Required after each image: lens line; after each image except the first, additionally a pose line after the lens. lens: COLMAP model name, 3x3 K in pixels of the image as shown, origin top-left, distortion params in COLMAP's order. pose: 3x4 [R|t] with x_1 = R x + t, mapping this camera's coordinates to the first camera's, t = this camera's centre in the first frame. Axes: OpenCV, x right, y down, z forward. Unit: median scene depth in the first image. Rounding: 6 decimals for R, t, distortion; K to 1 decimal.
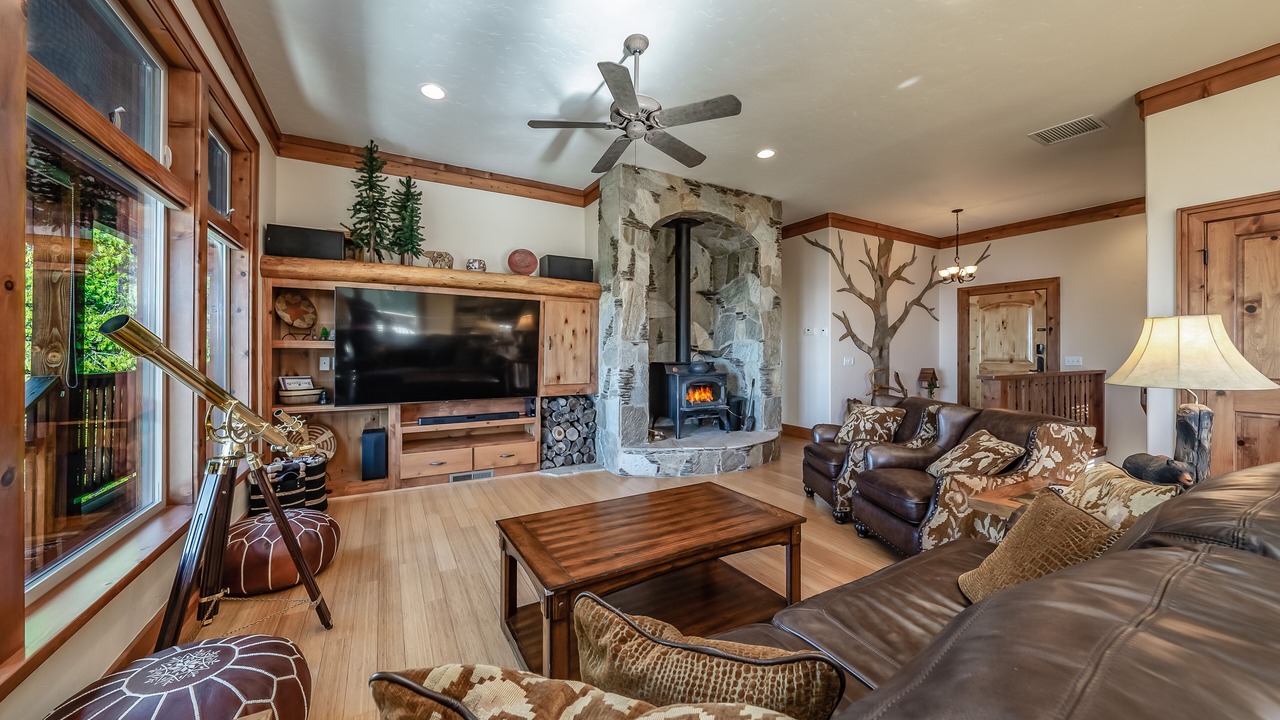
lens RADIAL K [[450.8, 0, 638.7], [0, 450.8, 352.7], [0, 0, 1]] dist [-0.001131, -0.000060]
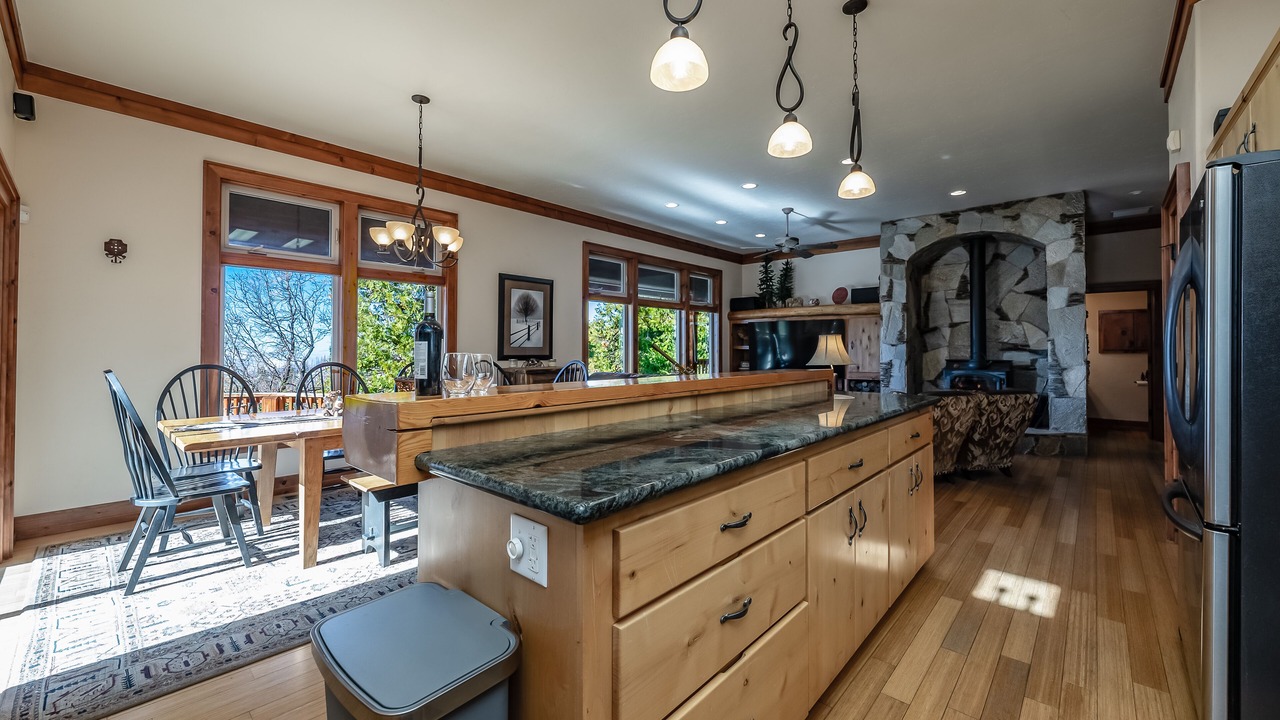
lens RADIAL K [[518.4, 0, 649.2], [0, 518.4, 347.3], [0, 0, 1]] dist [0.004953, -0.000022]
pose [[0.333847, -0.009859, -0.942576, 1.264327], [-0.003218, 0.999928, -0.011599, 0.008699], [0.942622, 0.006905, 0.333791, -0.268846]]
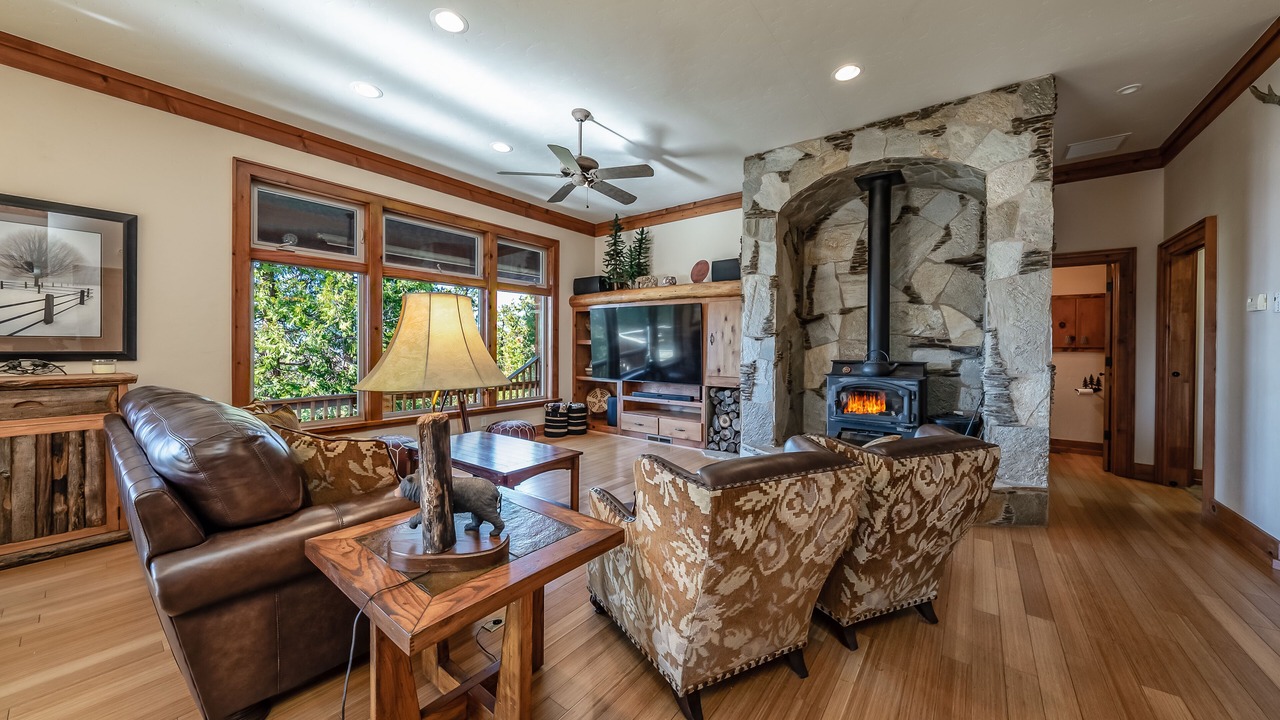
lens RADIAL K [[446.0, 0, 639.3], [0, 446.0, 354.1], [0, 0, 1]] dist [-0.001671, -0.000066]
pose [[0.392289, 0.013215, -0.919747, 0.760732], [-0.008192, 0.999907, 0.010873, 0.005085], [0.919806, 0.003269, 0.392361, 0.388878]]
